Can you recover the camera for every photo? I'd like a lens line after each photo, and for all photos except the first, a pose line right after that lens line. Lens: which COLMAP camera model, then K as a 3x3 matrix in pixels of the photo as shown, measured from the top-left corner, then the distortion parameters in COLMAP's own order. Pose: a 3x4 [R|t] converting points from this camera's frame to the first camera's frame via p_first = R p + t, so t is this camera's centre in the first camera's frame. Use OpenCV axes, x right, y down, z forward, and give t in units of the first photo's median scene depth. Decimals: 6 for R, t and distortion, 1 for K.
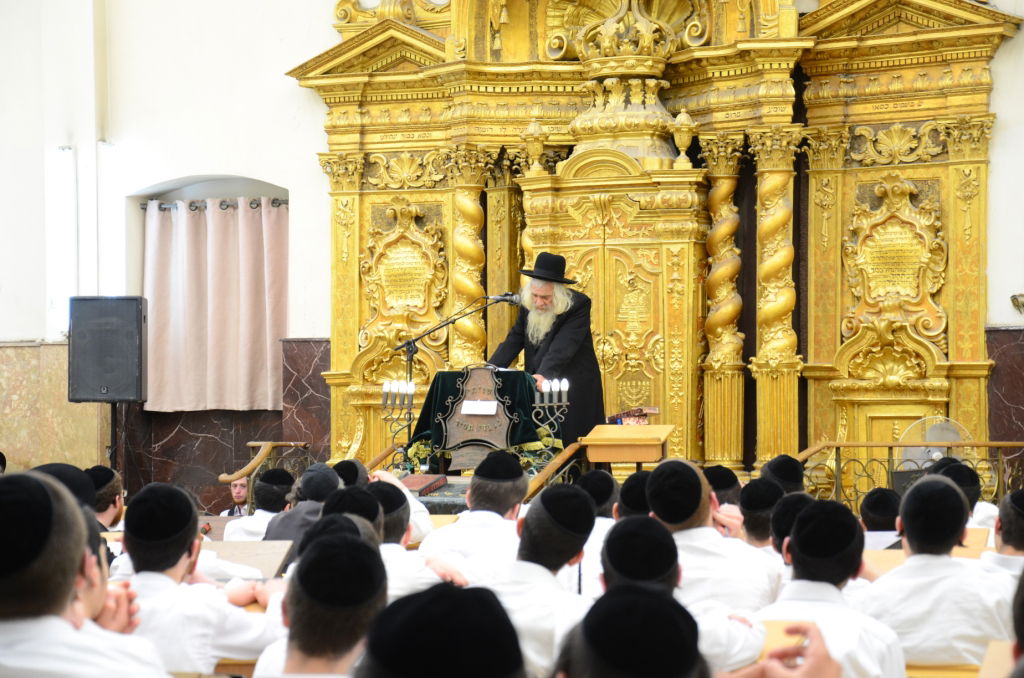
lens RADIAL K [[2939.5, 0, 514.2], [0, 2939.5, 341.2], [0, 0, 1]] dist [0.923465, 0.000000]
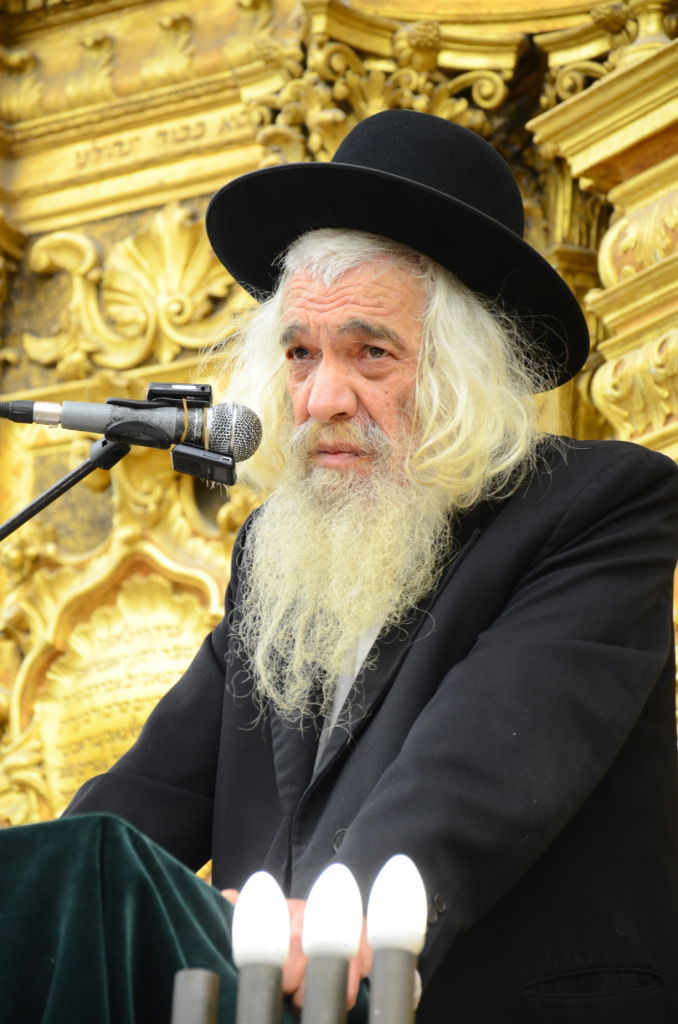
lens RADIAL K [[4106.0, 0, 344.7], [0, 4106.0, 565.6], [0, 0, 1]] dist [1.394928, 0.000000]
pose [[0.977516, -0.029673, -0.208761, 0.041329], [-0.014355, 0.978386, -0.206286, 0.027765], [0.210370, 0.204645, 0.955963, 0.706872]]
